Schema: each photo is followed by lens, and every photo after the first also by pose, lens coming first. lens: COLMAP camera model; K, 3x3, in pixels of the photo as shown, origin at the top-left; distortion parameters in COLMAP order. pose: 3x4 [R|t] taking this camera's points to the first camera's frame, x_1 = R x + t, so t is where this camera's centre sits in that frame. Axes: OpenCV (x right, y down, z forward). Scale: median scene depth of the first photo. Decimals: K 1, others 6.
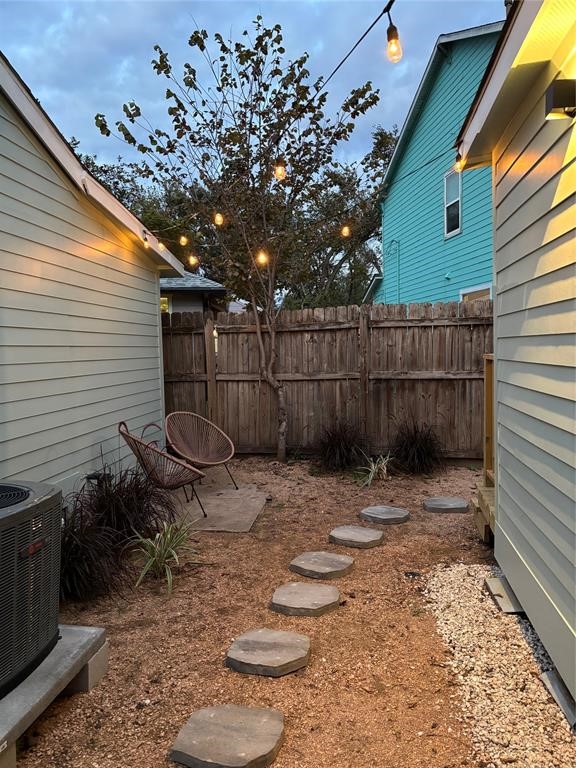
lens RADIAL K [[578.5, 0, 293.0], [0, 578.5, 383.4], [0, 0, 1]] dist [0.063368, -0.062932]
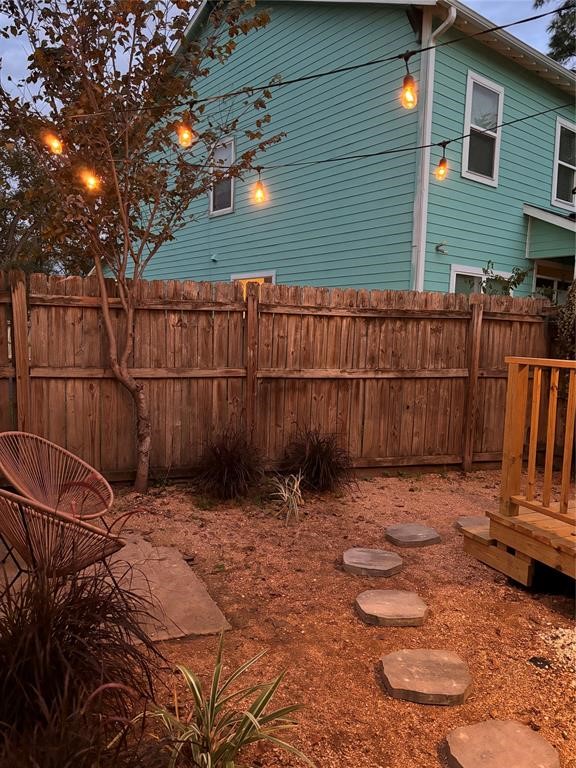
lens RADIAL K [[578.5, 0, 288.2], [0, 578.5, 385.2], [0, 0, 1]] dist [0.063368, -0.062932]
pose [[0.848097, -0.003516, 0.529830, -0.253872], [-0.013600, 0.999504, 0.028402, -0.020391], [-0.529667, -0.031293, 0.847628, 0.307764]]
